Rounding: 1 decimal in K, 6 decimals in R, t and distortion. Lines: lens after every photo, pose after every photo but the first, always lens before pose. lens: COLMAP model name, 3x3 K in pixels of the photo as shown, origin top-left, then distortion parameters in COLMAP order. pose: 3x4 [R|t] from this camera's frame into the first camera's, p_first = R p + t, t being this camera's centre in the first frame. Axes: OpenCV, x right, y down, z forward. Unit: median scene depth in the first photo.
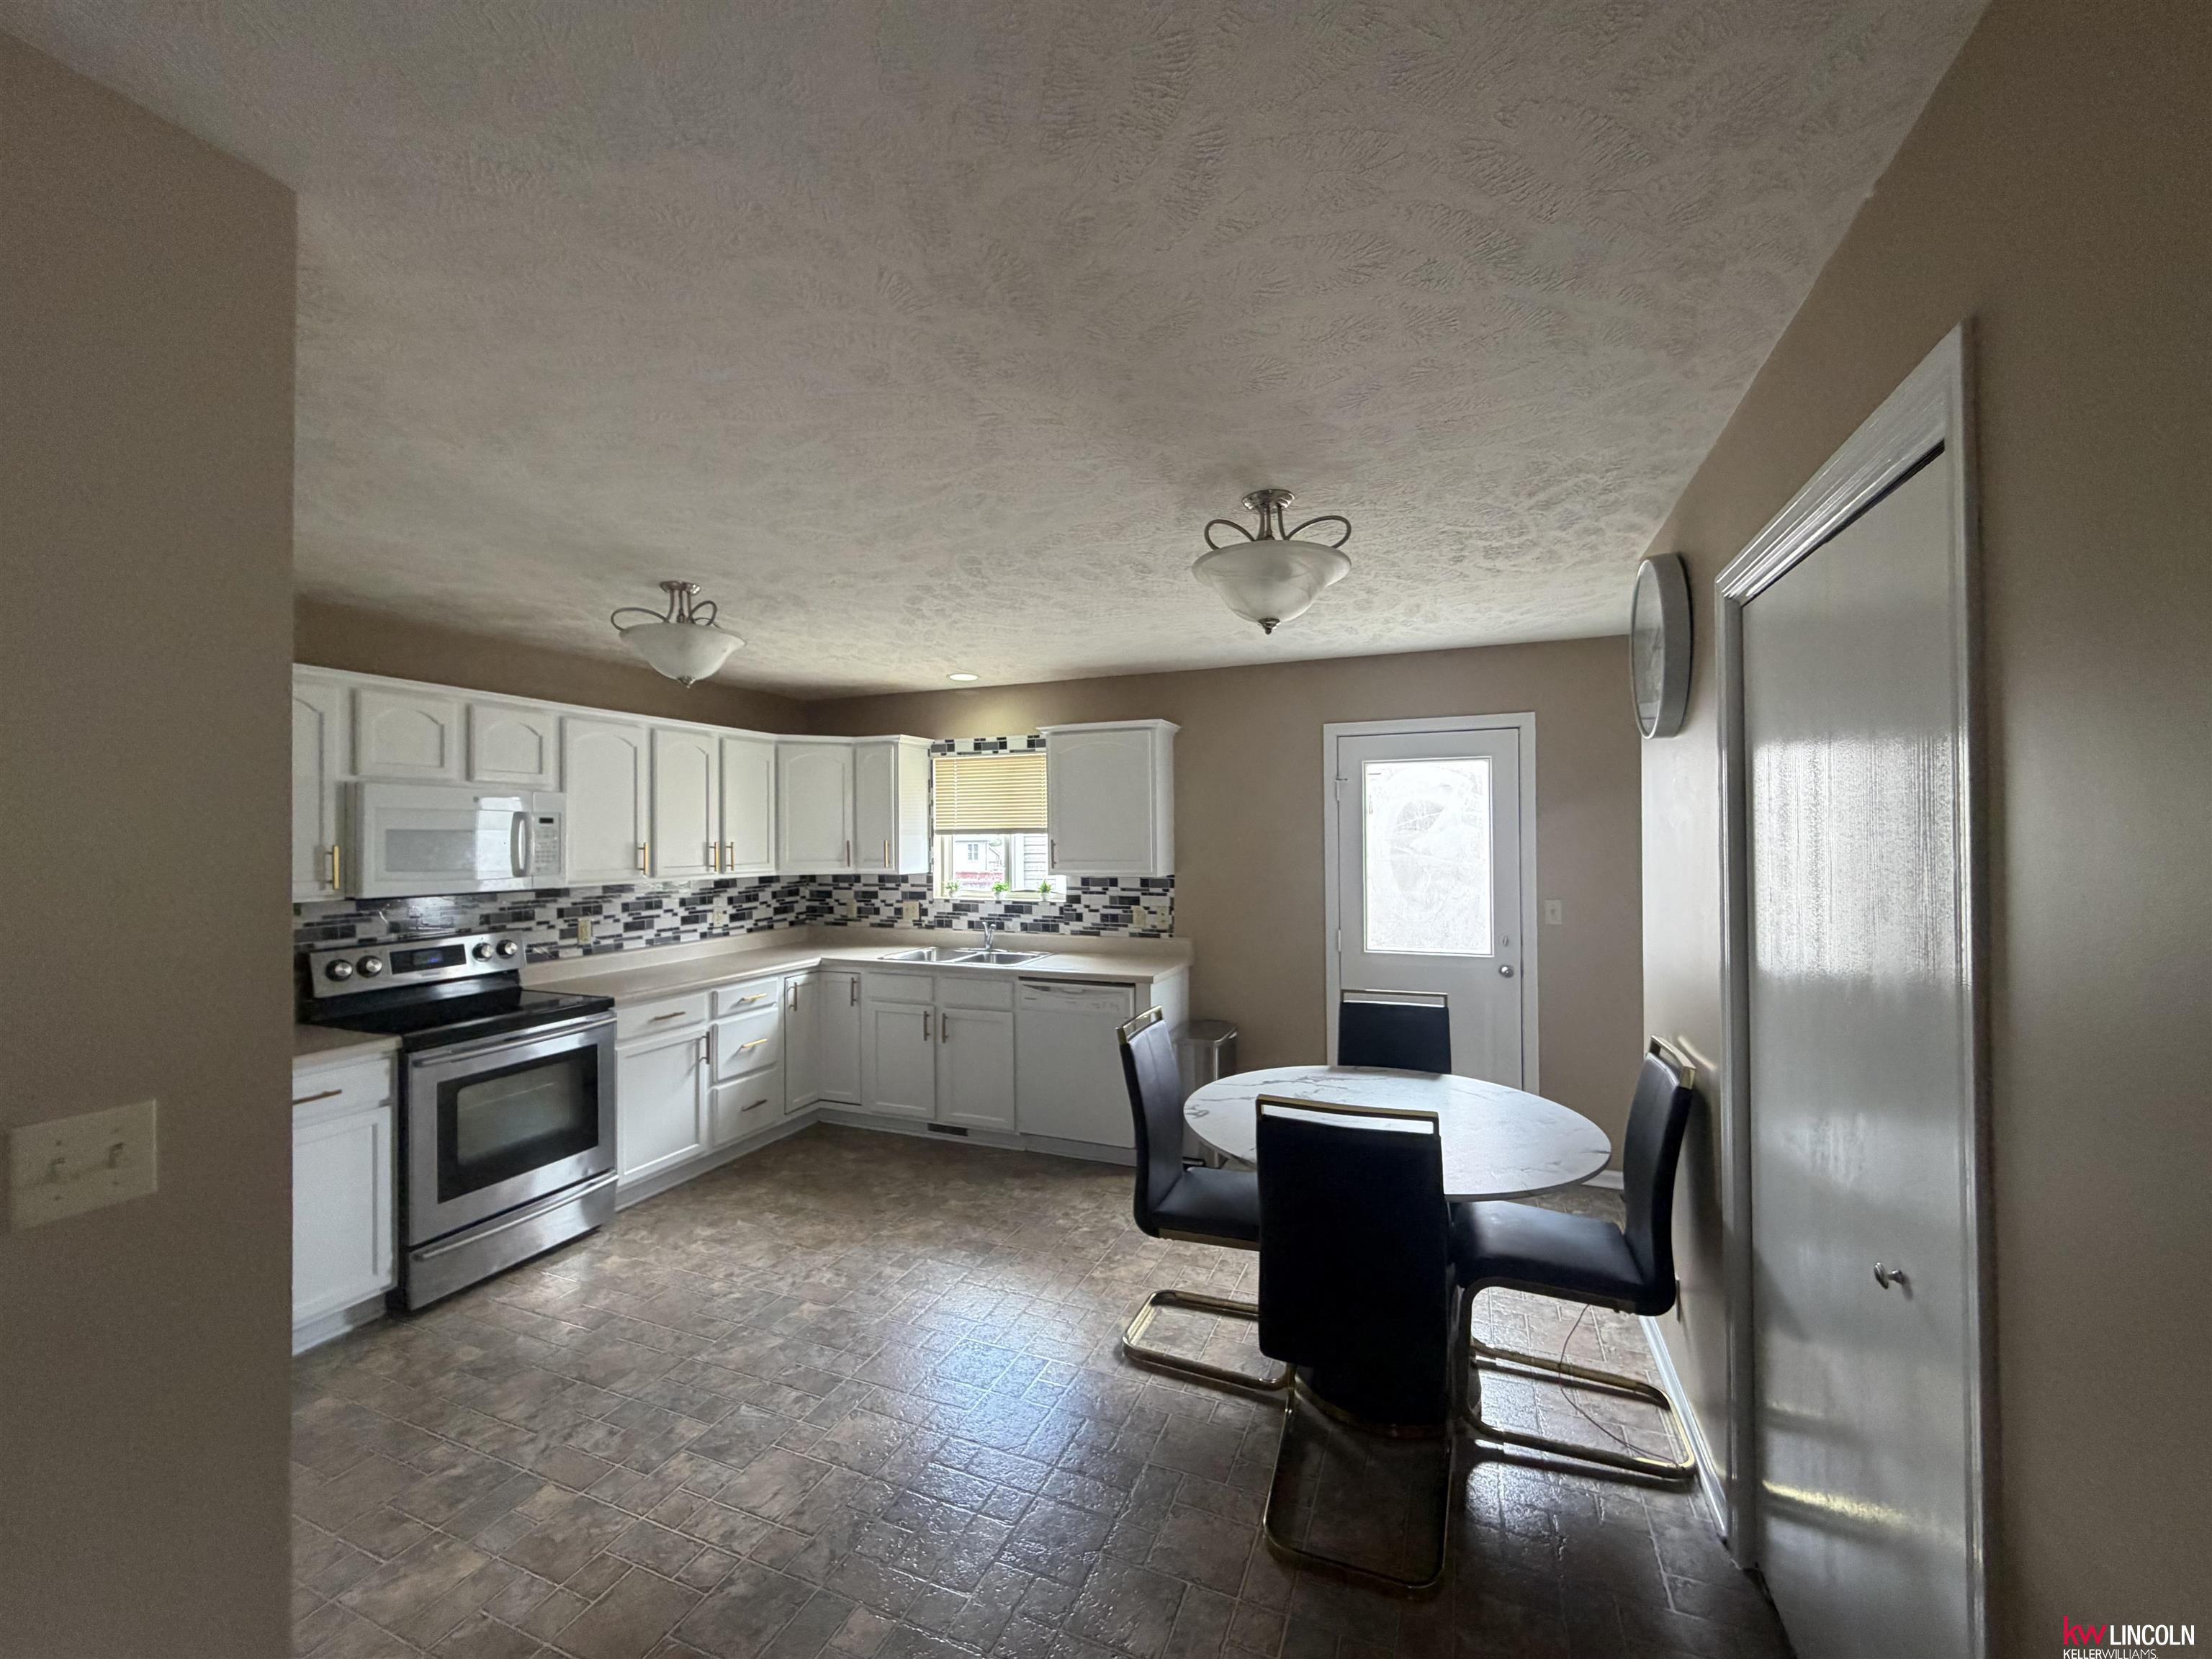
lens RADIAL K [[881.2, 0, 1097.2], [0, 881.2, 831.6], [0, 0, 1]] dist [-0.002153, 0.000823]
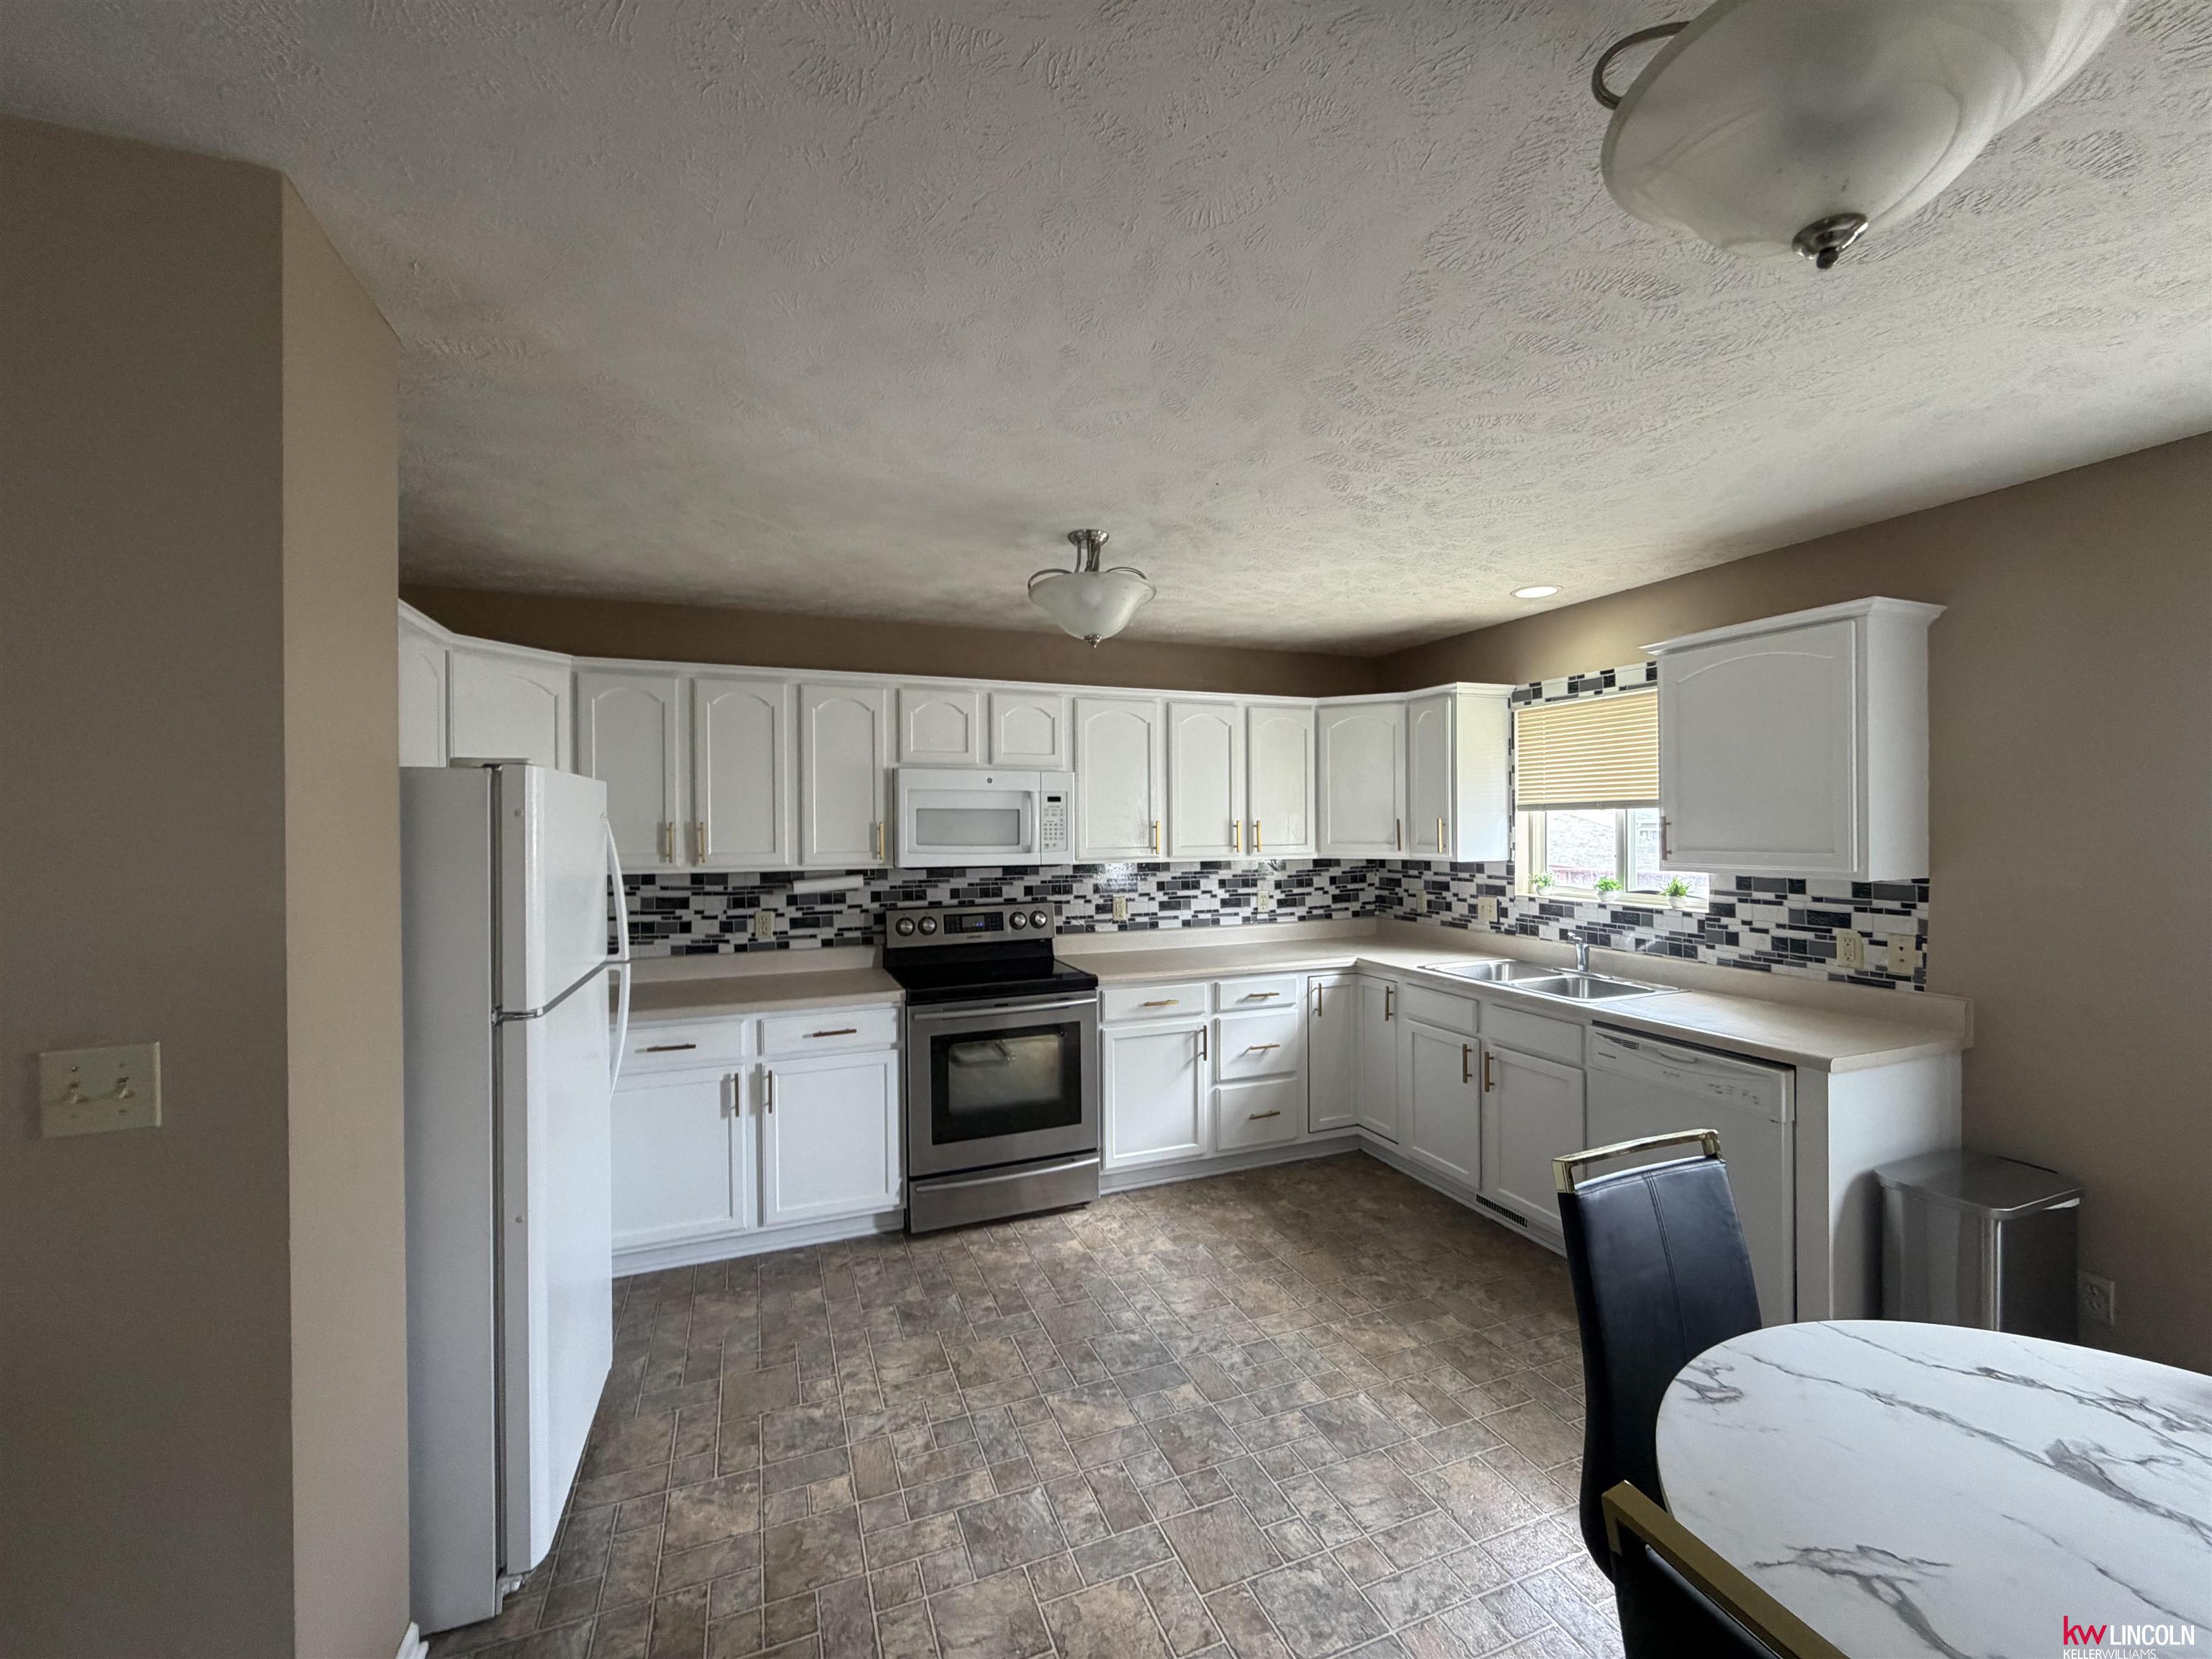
lens RADIAL K [[881.2, 0, 1097.7], [0, 881.2, 832.1], [0, 0, 1]] dist [-0.002153, 0.000823]
pose [[0.695889, 0.008480, -0.718099, 0.135591], [0.006713, 0.999810, 0.018312, 0.006741], [0.718118, -0.017564, 0.695700, 0.271652]]
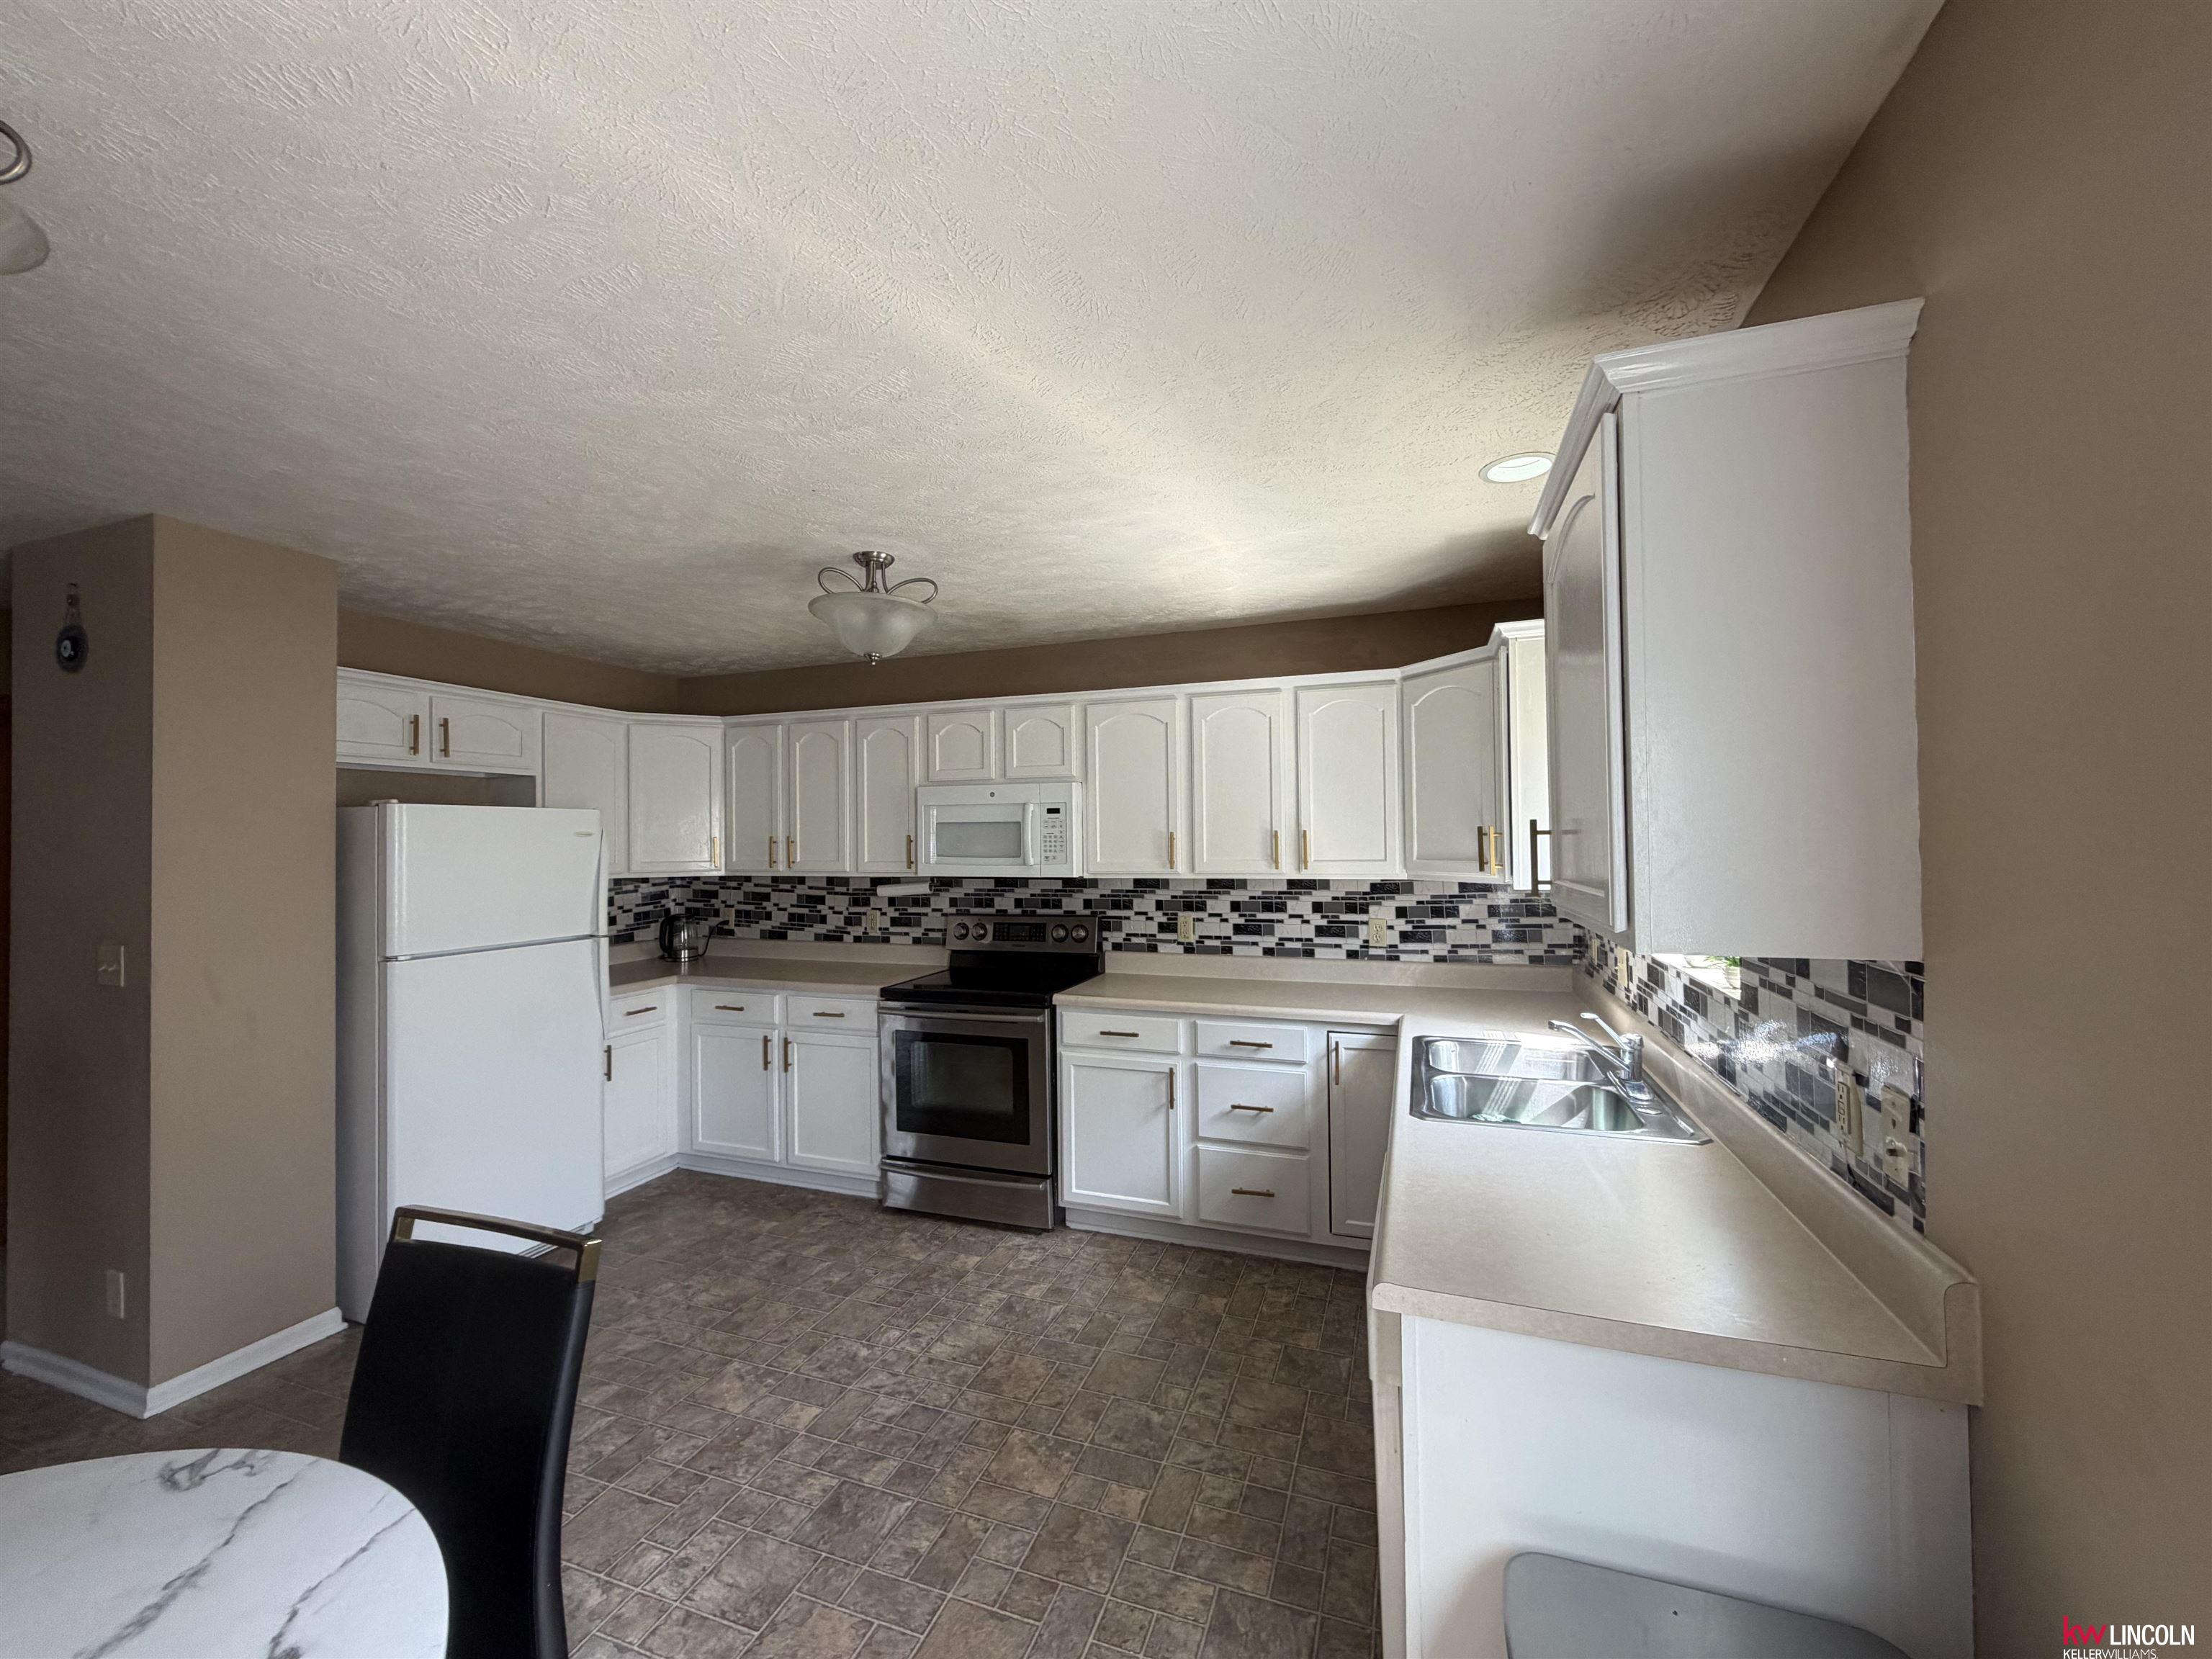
lens RADIAL K [[881.2, 0, 1096.2], [0, 881.2, 831.0], [0, 0, 1]] dist [-0.002153, 0.000823]
pose [[0.044589, -0.003663, -0.998999, 0.341542], [0.017439, 0.999844, -0.002888, 0.012697], [0.998853, -0.017292, 0.044646, 0.869971]]
